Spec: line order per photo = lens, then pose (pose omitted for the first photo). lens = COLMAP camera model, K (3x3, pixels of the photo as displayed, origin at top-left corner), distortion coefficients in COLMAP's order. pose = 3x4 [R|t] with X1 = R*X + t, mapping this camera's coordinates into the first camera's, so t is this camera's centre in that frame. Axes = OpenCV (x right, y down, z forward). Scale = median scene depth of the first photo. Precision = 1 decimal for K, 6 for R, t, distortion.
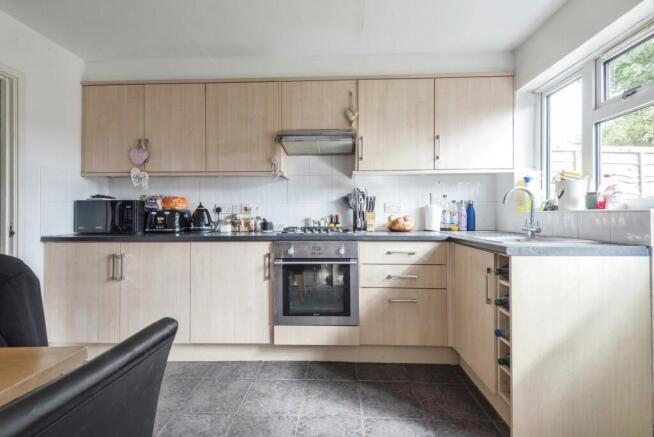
lens RADIAL K [[296.3, 0, 325.2], [0, 296.3, 215.5], [0, 0, 1]] dist [0.036420, -0.018564]
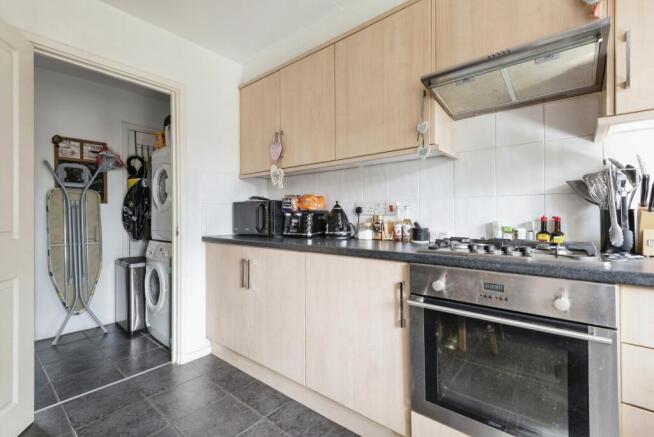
lens RADIAL K [[296.3, 0, 325.2], [0, 296.3, 215.5], [0, 0, 1]] dist [0.036420, -0.018564]
pose [[0.793932, 0.001231, -0.608005, 0.040713], [-0.004436, 0.999983, -0.003768, -0.002229], [0.607990, 0.005688, 0.793924, 0.375441]]
